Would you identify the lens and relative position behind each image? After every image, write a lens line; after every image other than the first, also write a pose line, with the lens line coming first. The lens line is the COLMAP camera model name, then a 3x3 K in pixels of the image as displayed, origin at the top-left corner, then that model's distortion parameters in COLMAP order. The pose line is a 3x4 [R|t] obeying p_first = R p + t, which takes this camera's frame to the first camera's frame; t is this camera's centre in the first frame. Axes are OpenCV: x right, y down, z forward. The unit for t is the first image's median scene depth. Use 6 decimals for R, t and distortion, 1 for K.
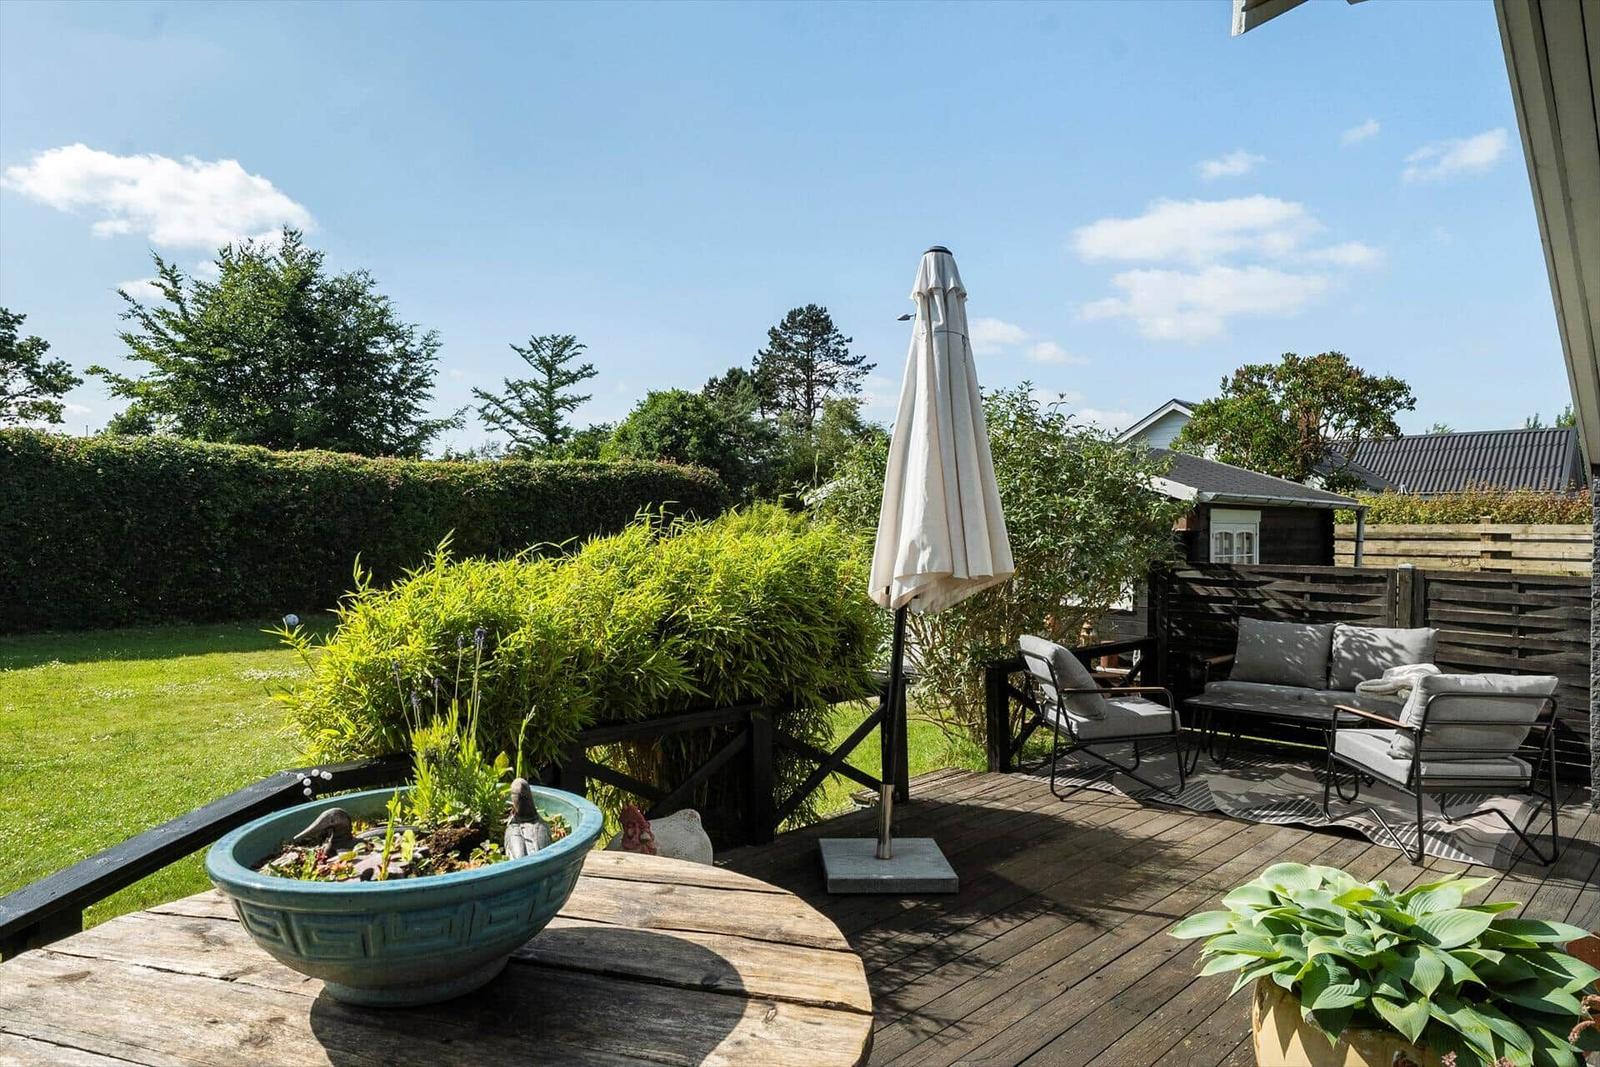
lens RADIAL K [[1036.7, 0, 755.6], [0, 1036.7, 537.0], [0, 0, 1]] dist [0.000508, -0.004619]
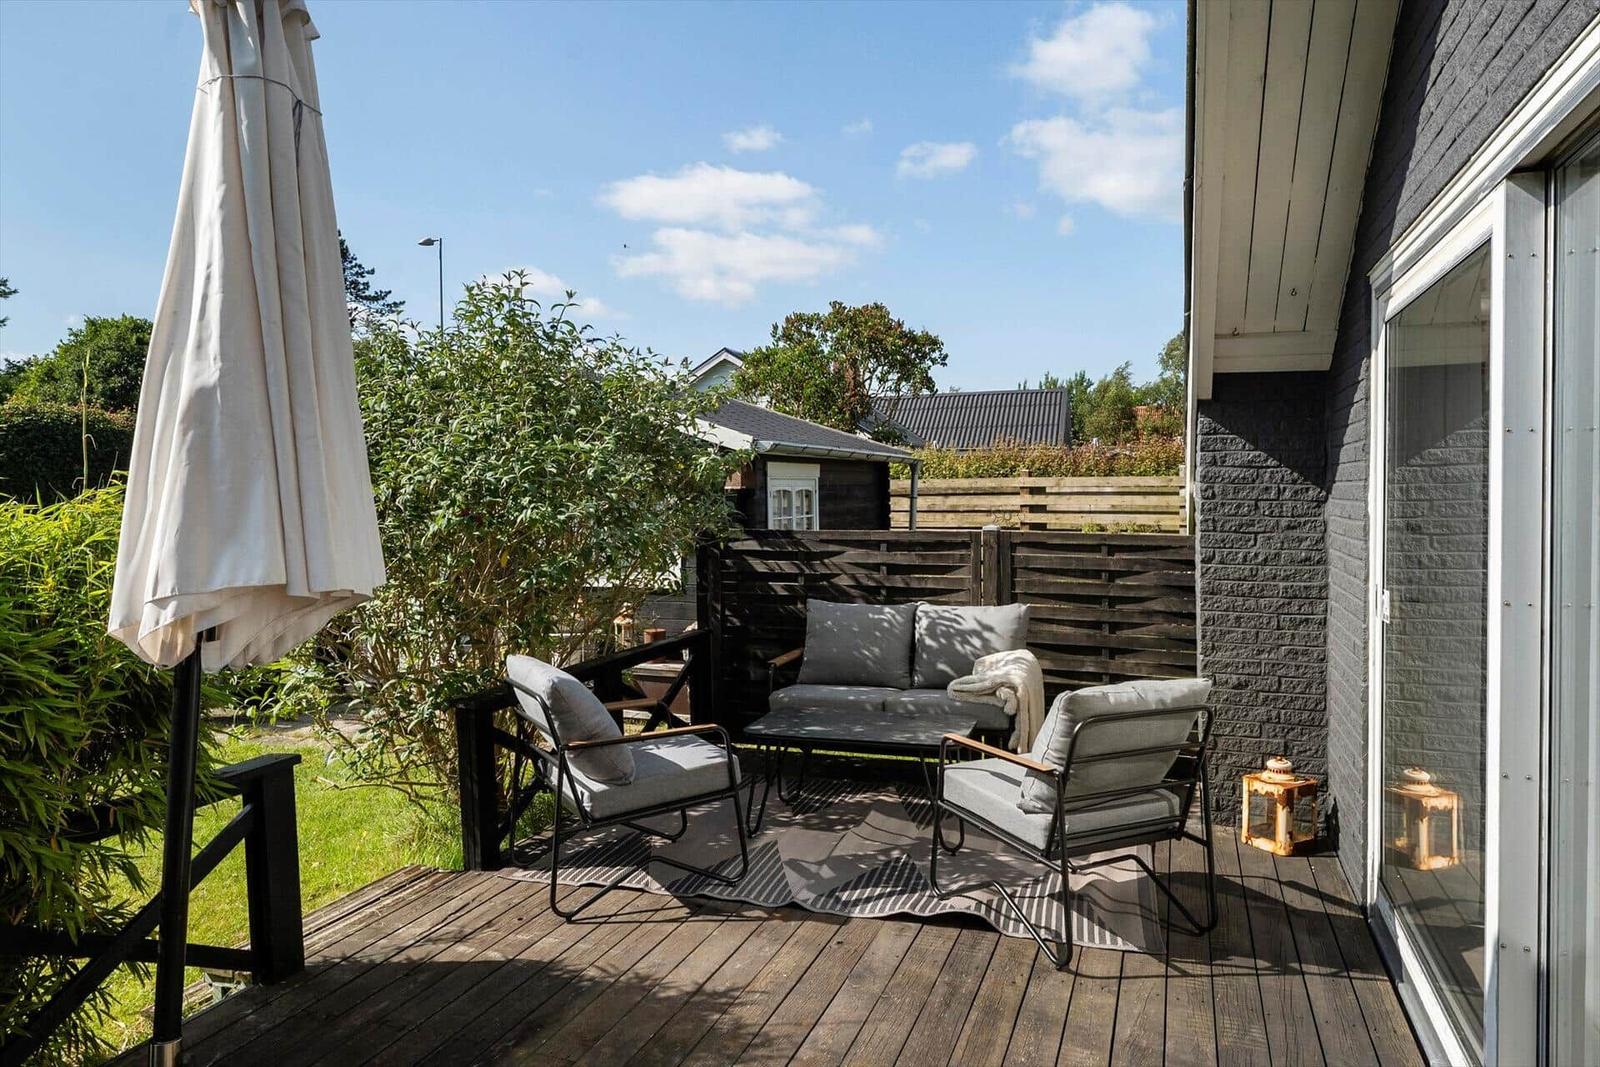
lens RADIAL K [[1112.1, 0, 798.9], [0, 1112.1, 525.5], [0, 0, 1]] dist [-0.008565, 0.000342]
pose [[0.901664, -0.029367, 0.431440, 0.117696], [0.018933, 0.999416, 0.028459, -0.001945], [-0.432023, -0.017491, 0.901693, 0.287039]]
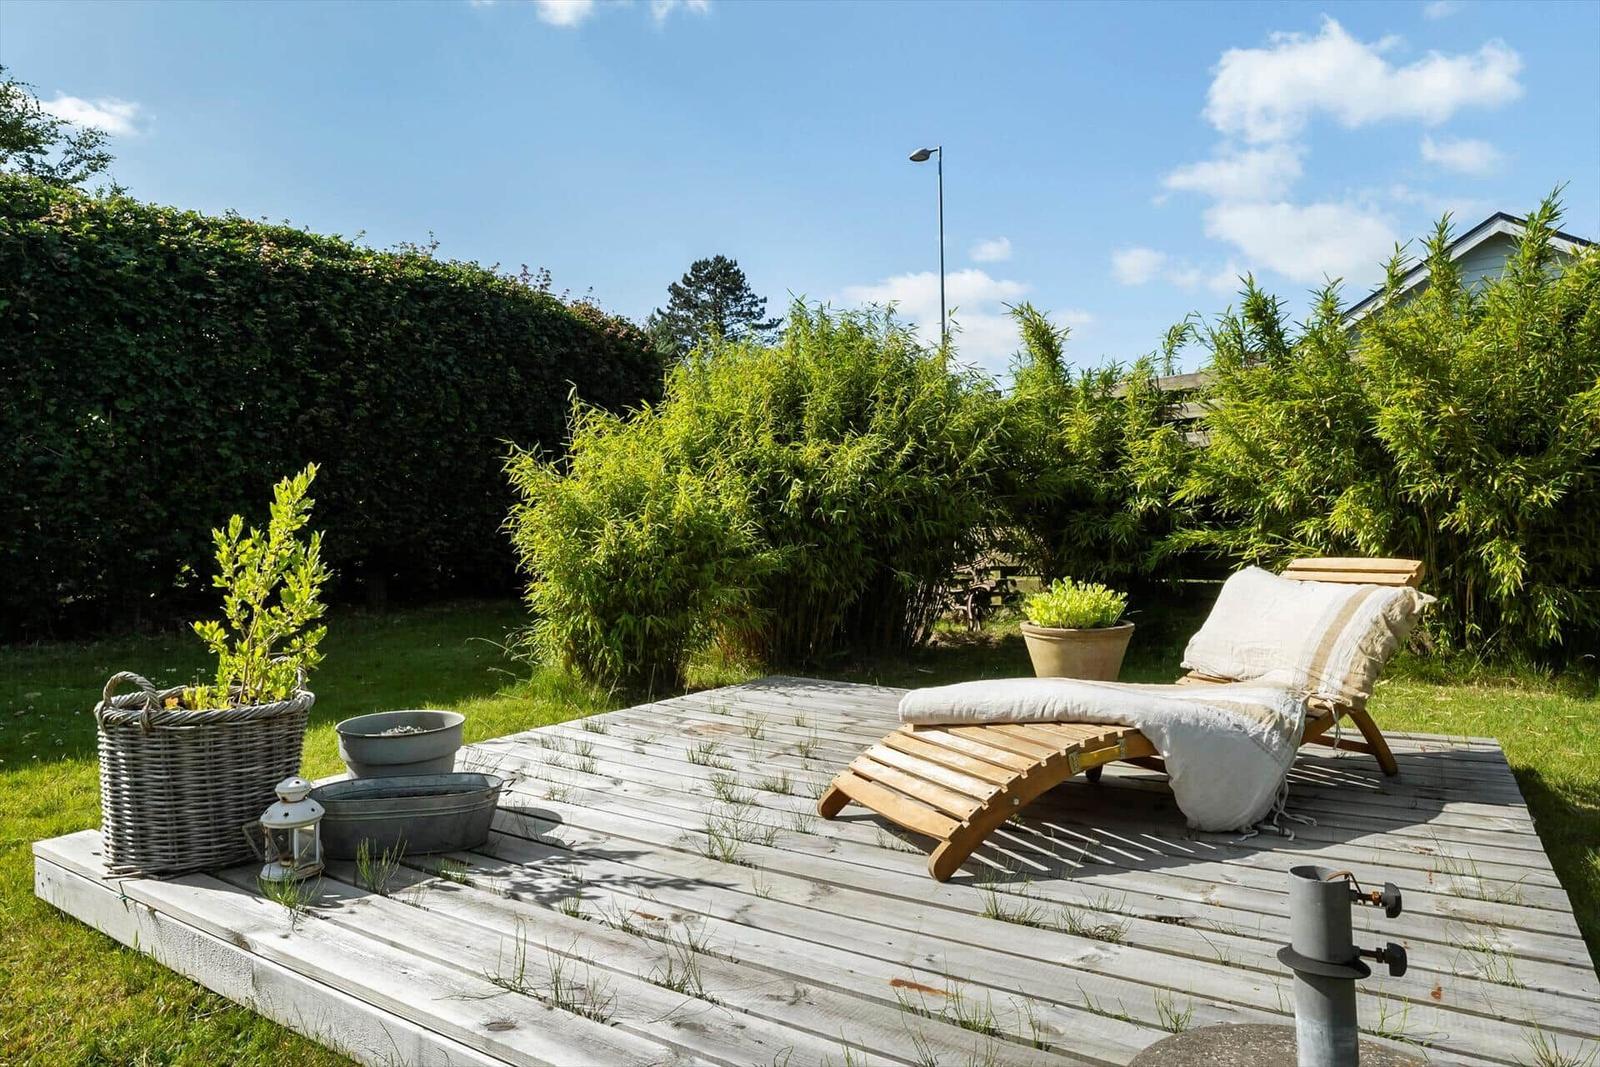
lens RADIAL K [[1036.7, 0, 798.7], [0, 1036.7, 537.8], [0, 0, 1]] dist [0.000508, -0.004619]
pose [[0.988829, -0.020014, 0.147706, -0.172660], [0.020680, 0.999782, -0.002978, 0.133998], [-0.147614, 0.006000, 0.989027, 2.362550]]
